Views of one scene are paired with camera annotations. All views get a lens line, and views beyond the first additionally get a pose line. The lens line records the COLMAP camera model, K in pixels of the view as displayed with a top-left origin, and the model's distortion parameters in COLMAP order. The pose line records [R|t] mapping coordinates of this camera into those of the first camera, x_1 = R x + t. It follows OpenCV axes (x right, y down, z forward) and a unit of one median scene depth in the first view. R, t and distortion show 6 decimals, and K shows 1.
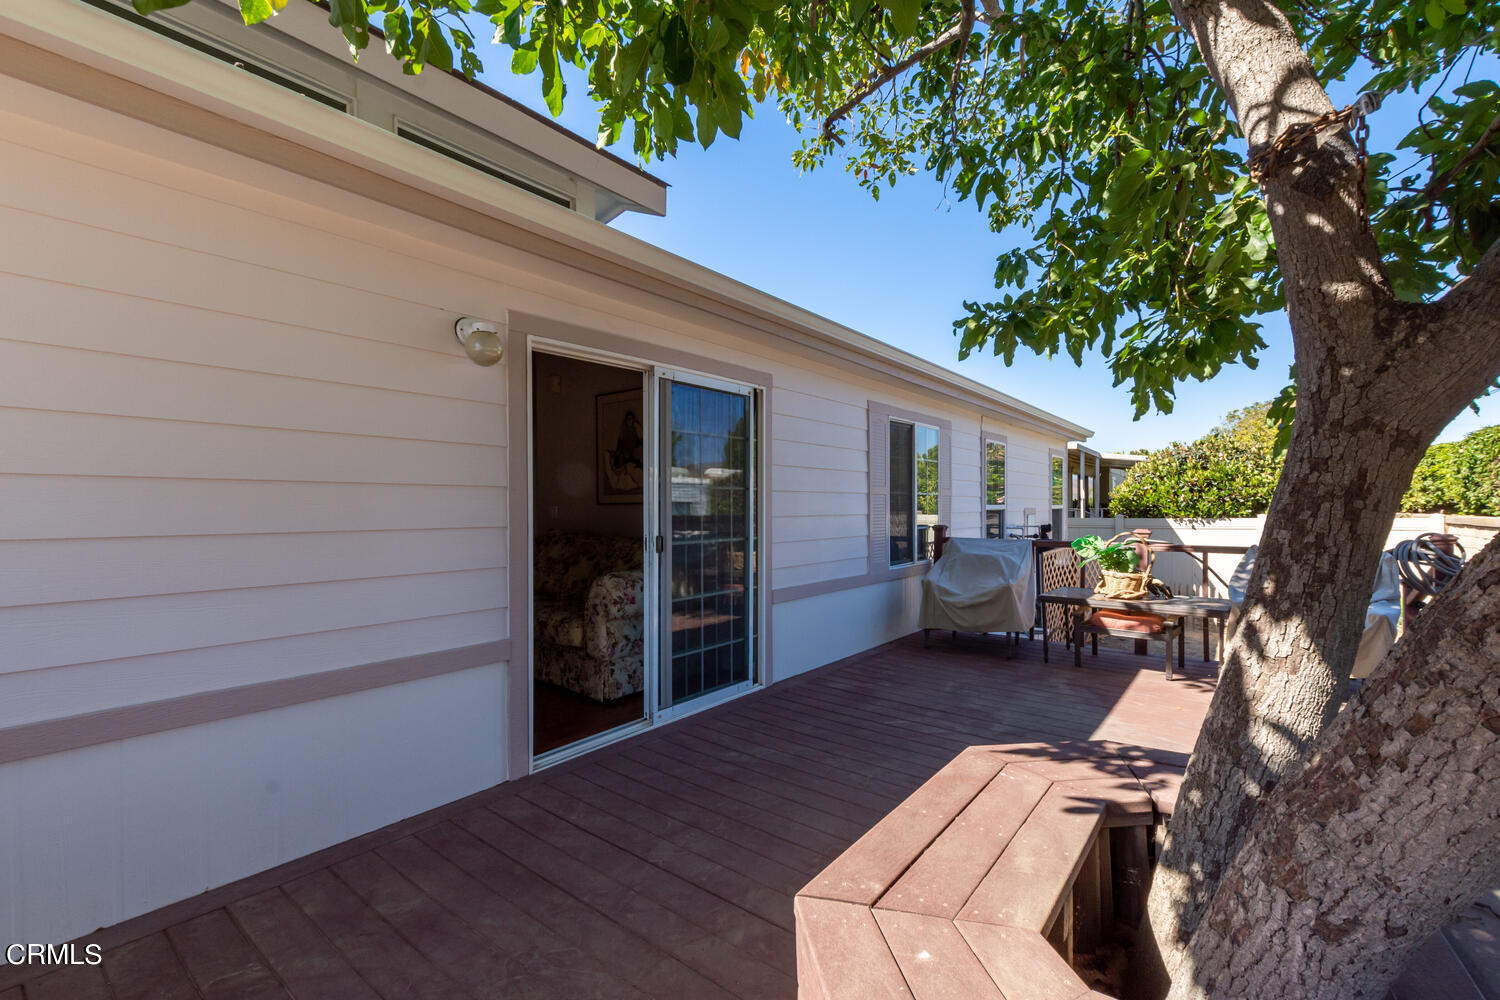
lens RADIAL K [[658.0, 0, 749.6], [0, 658.0, 501.9], [0, 0, 1]] dist [0.000242, 0.000783]
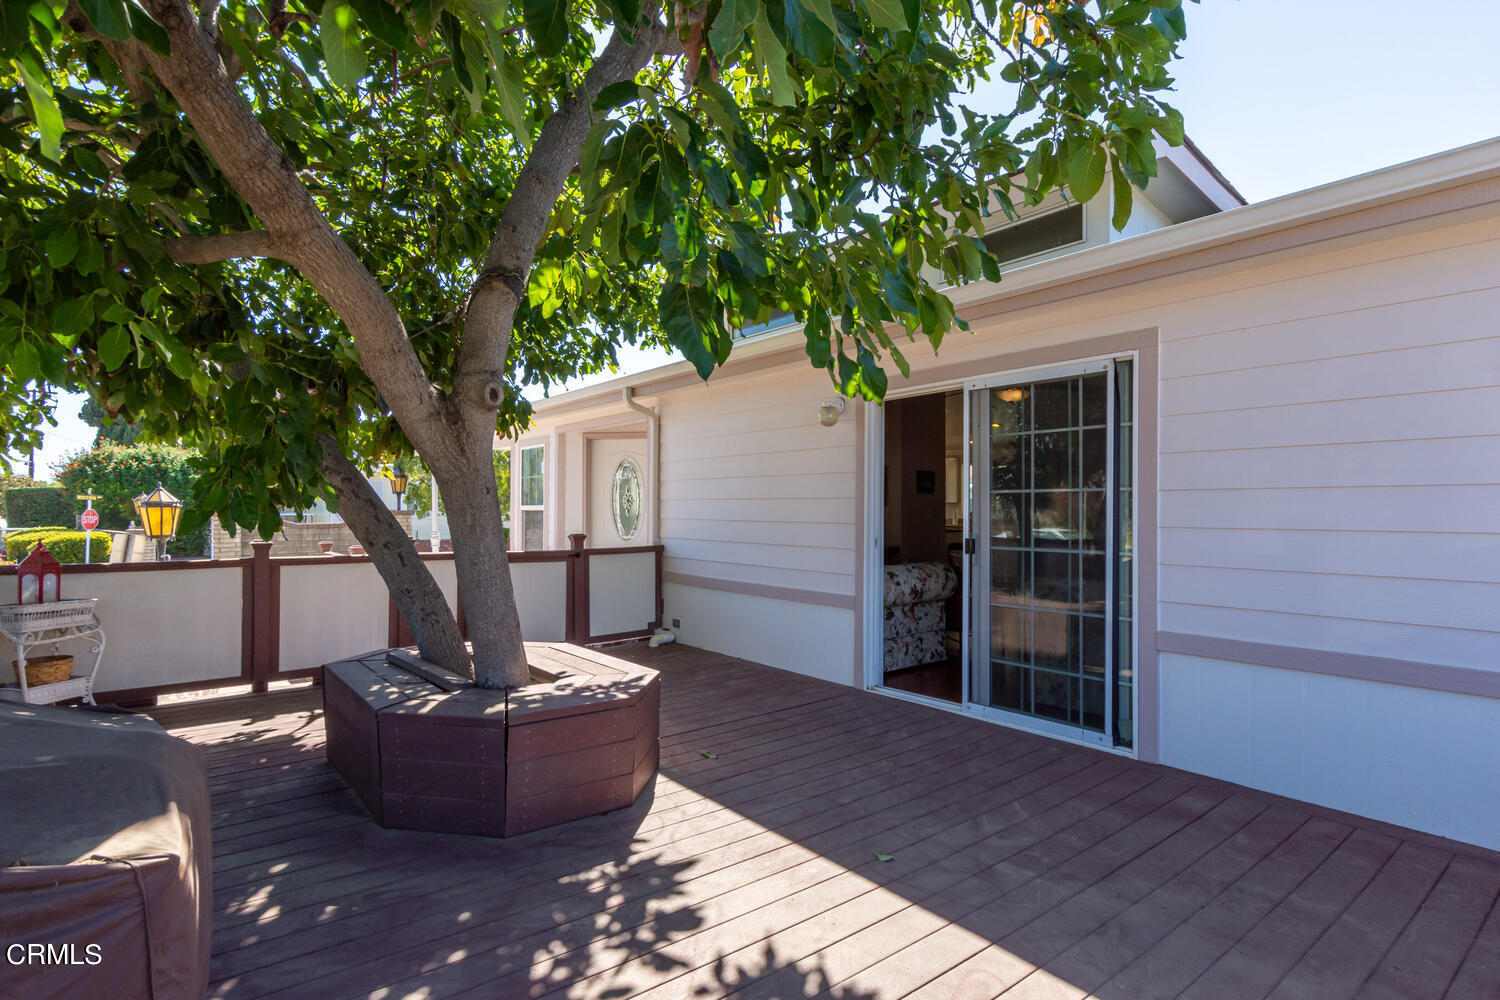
lens RADIAL K [[763.1, 0, 752.2], [0, 763.1, 502.1], [0, 0, 1]] dist [-0.000617, -0.000067]
pose [[-0.225154, -0.003299, -0.974318, 0.984254], [0.006051, 0.999970, -0.004784, -0.005483], [0.974304, -0.006973, -0.225128, 0.792842]]
